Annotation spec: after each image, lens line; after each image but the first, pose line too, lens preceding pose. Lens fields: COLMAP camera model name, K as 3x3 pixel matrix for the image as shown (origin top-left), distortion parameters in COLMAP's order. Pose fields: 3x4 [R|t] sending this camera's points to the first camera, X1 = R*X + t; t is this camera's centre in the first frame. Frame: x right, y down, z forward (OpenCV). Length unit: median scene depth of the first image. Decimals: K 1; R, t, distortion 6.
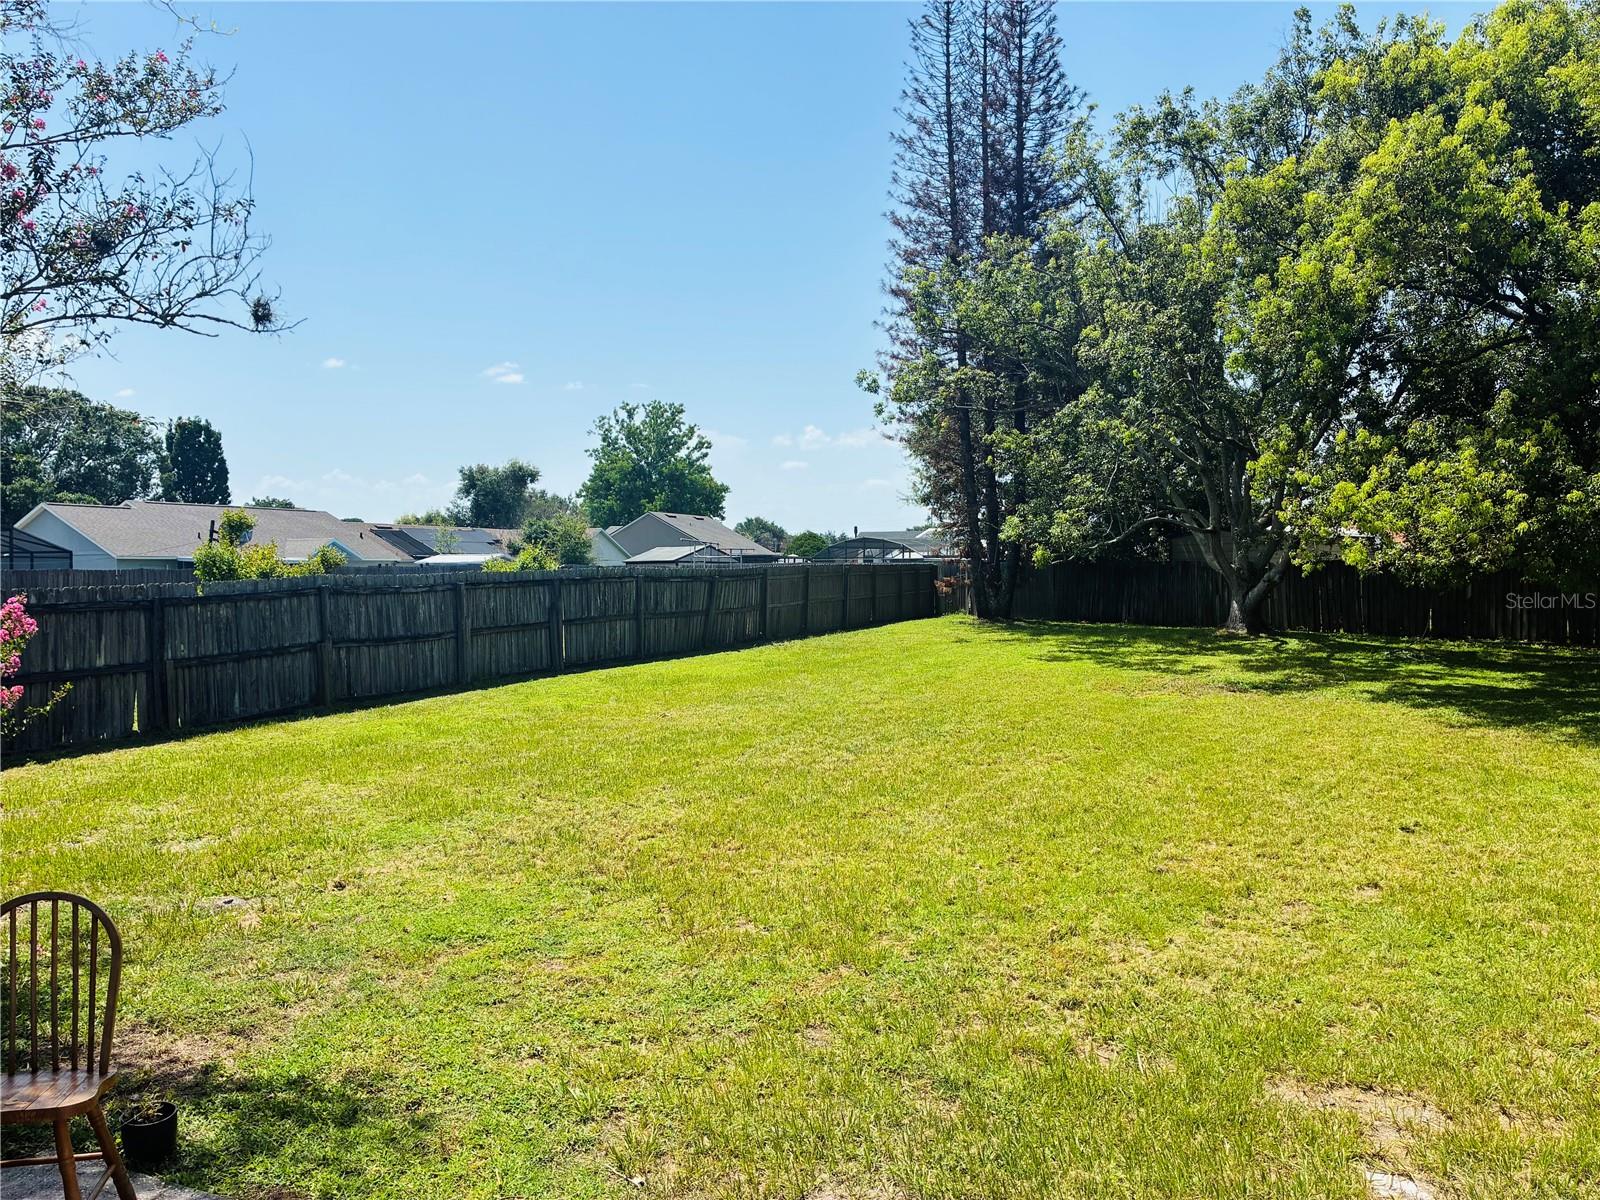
lens RADIAL K [[1221.2, 0, 799.8], [0, 1221.2, 593.4], [0, 0, 1]] dist [0.069383, -0.080729]
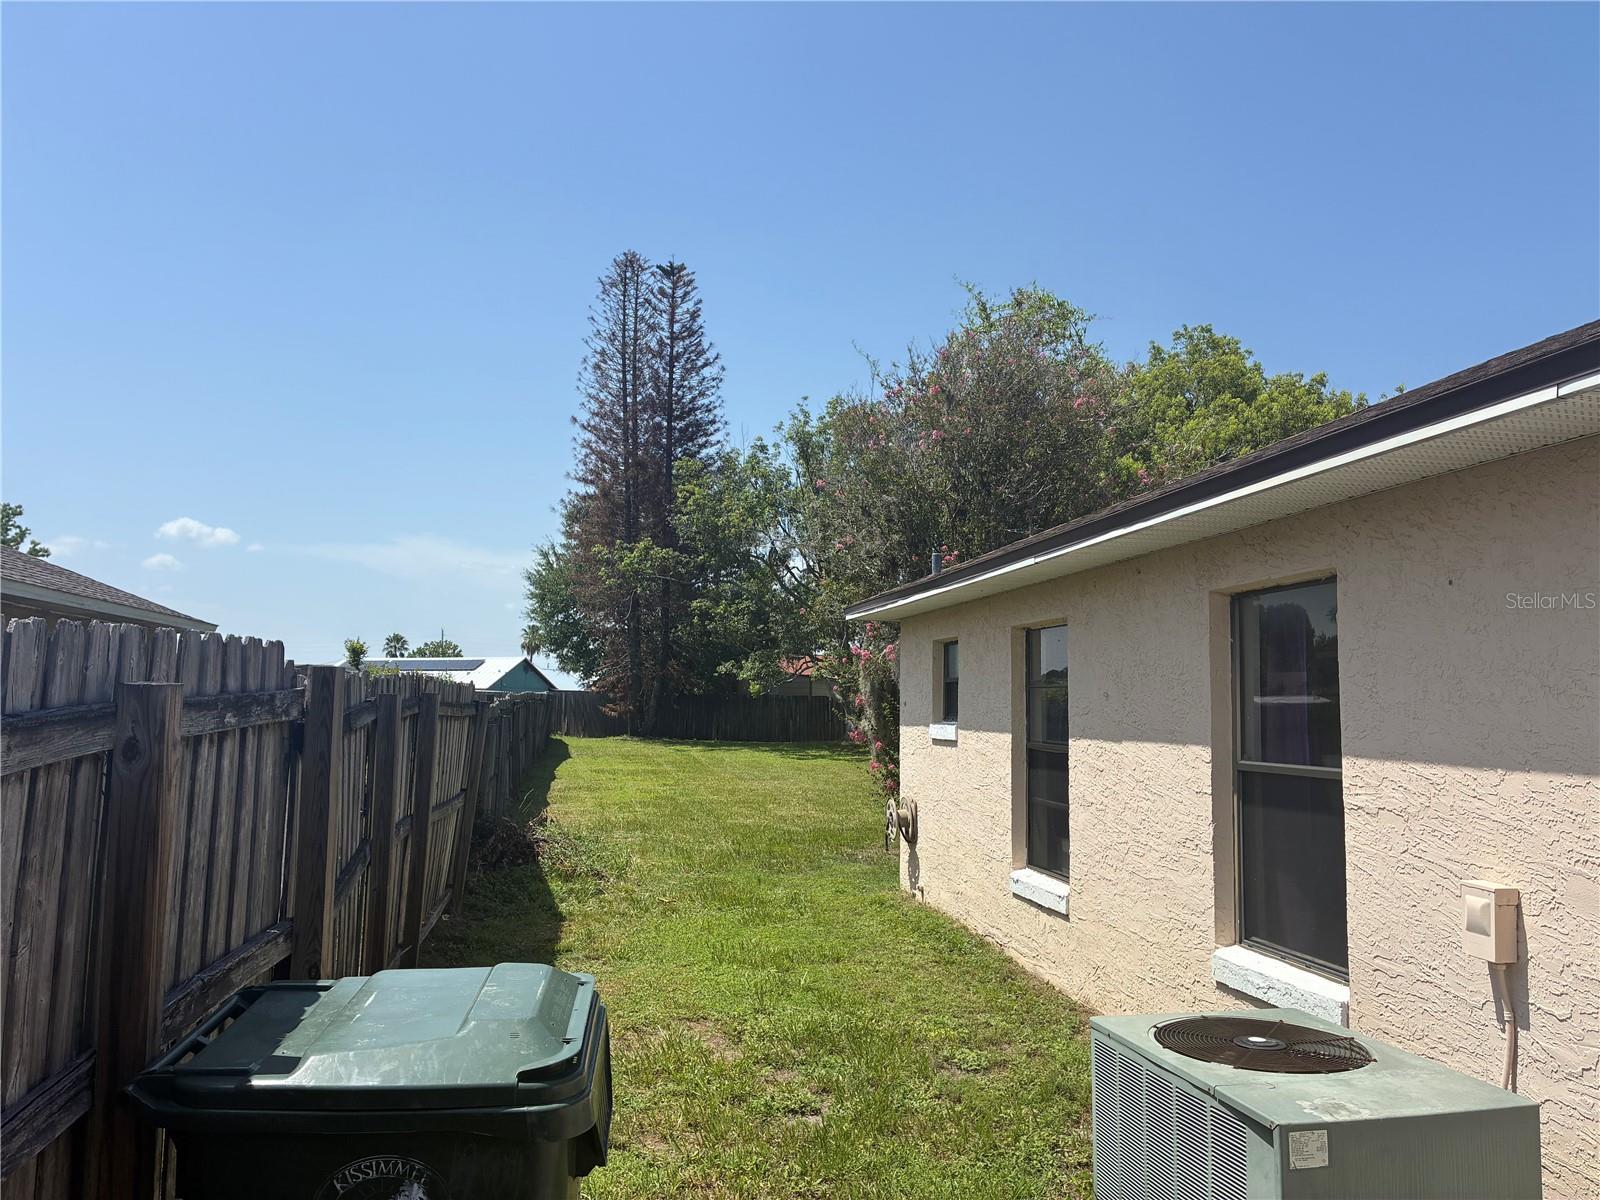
lens RADIAL K [[1221.2, 0, 785.8], [0, 1221.2, 607.7], [0, 0, 1]] dist [0.069383, -0.080729]
pose [[0.842076, 0.060691, 0.535934, -0.427972], [-0.008234, 0.994980, -0.099737, 0.012661], [-0.539296, 0.079573, 0.838348, -0.175187]]
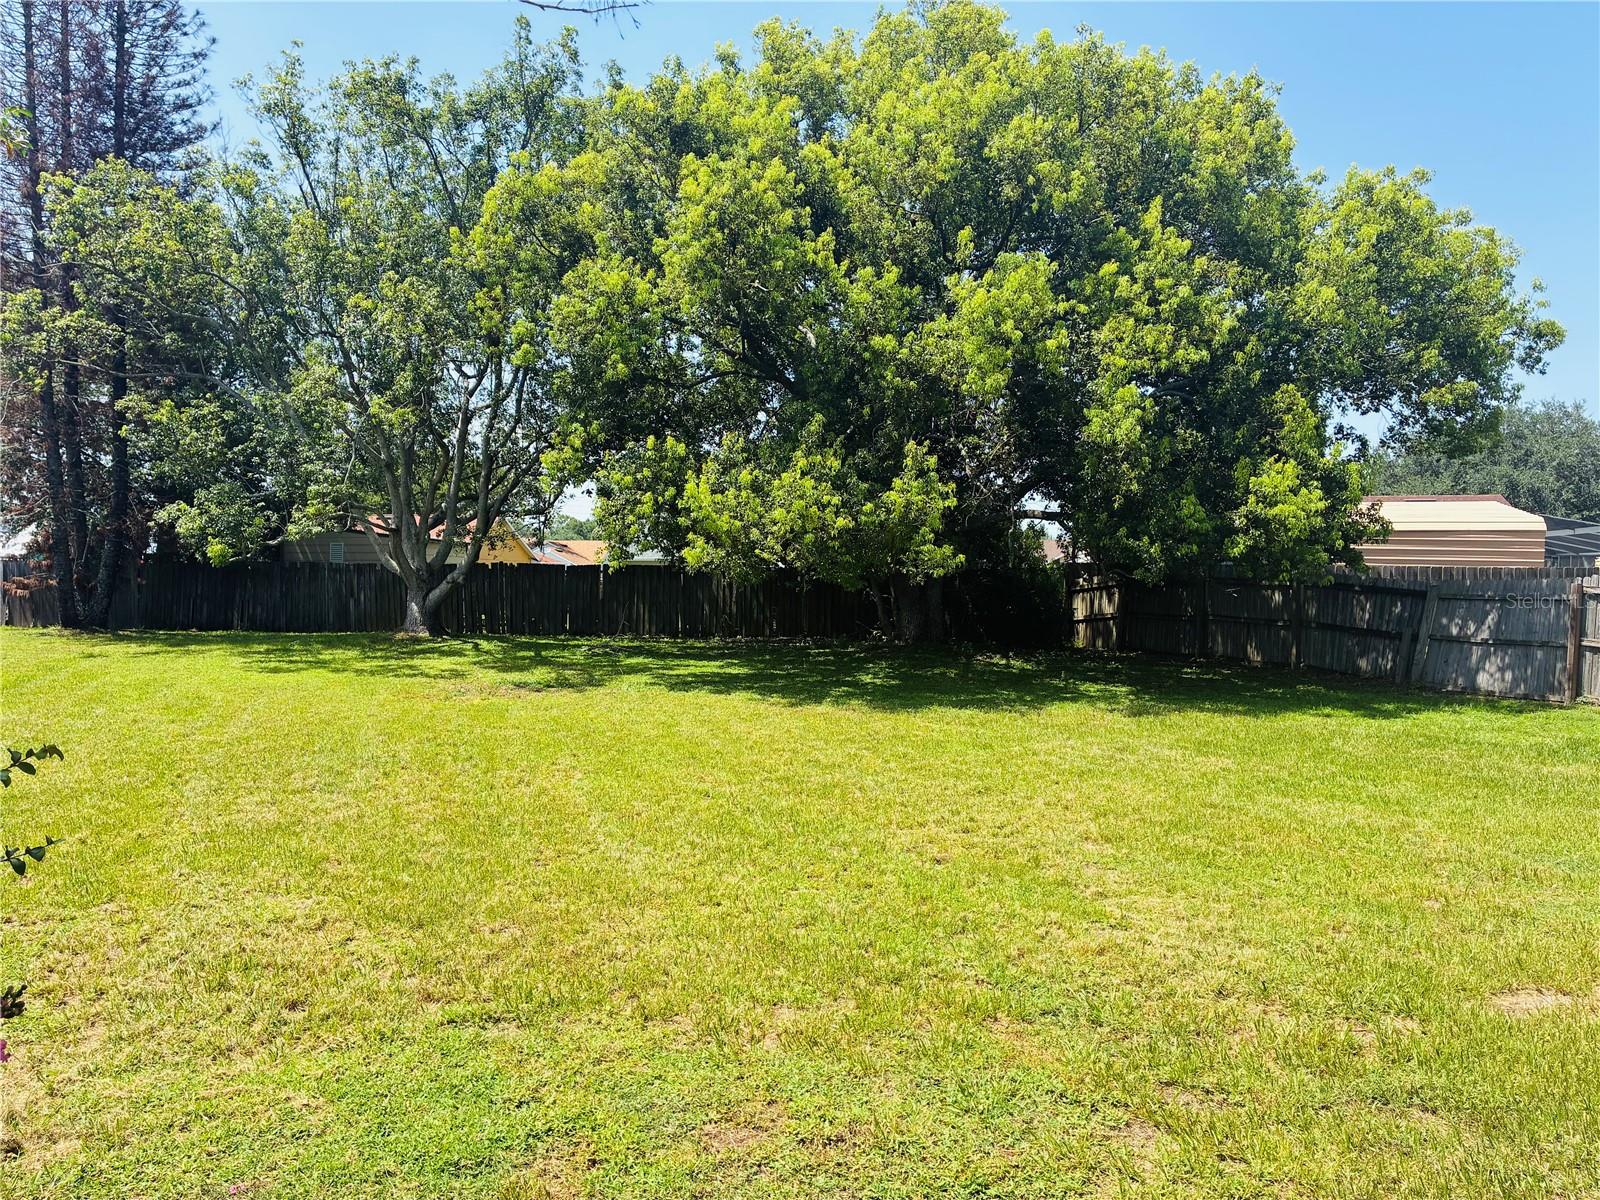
lens RADIAL K [[1221.2, 0, 795.8], [0, 1221.2, 594.9], [0, 0, 1]] dist [0.069383, -0.080729]
pose [[0.683124, -0.003761, 0.730293, -0.123932], [0.007545, 0.999970, -0.001908, 0.003225], [-0.730263, 0.006813, 0.683132, 0.102590]]
